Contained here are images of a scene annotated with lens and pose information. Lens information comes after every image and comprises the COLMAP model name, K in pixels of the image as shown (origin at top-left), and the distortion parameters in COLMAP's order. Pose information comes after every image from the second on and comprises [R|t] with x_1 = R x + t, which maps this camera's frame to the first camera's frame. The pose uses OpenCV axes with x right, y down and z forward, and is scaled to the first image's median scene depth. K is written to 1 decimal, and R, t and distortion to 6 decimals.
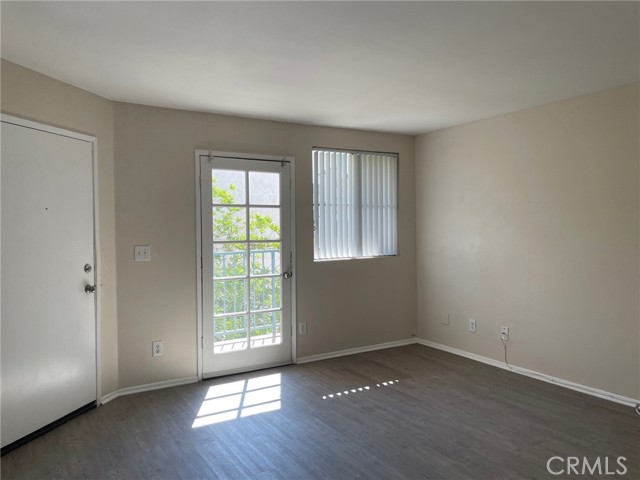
lens RADIAL K [[492.2, 0, 320.1], [0, 492.2, 233.9], [0, 0, 1]] dist [0.043705, -0.038304]
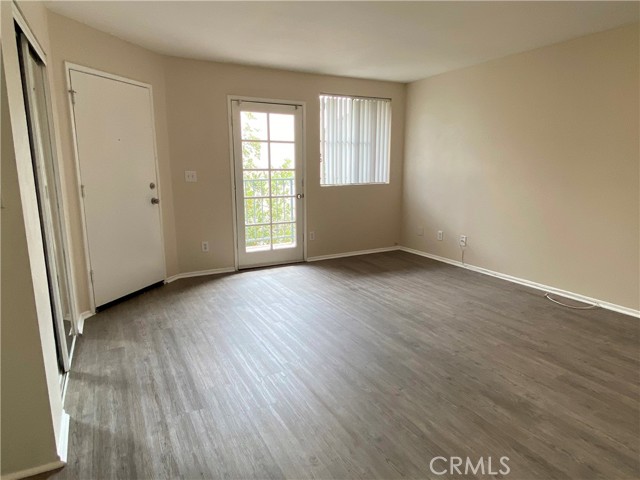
lens RADIAL K [[403.3, 0, 319.2], [0, 403.3, 240.7], [0, 0, 1]] dist [0.035268, -0.010383]
pose [[0.998968, 0.016258, -0.042415, 0.034772], [-0.008706, 0.984970, 0.172508, 0.016770], [0.044582, -0.171961, 0.984094, -0.084239]]
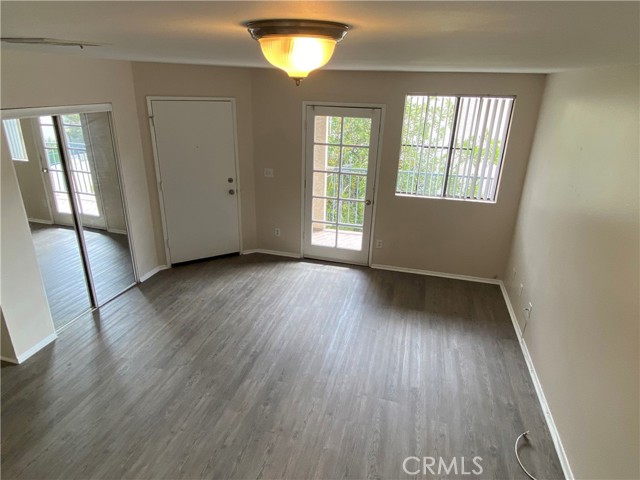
lens RADIAL K [[403.3, 0, 316.7], [0, 403.3, 240.5], [0, 0, 1]] dist [0.035268, -0.010383]
pose [[0.687781, 0.292422, -0.664414, 0.603842], [-0.038556, 0.928698, 0.368827, -0.219671], [0.724894, -0.228055, 0.650015, 0.213885]]
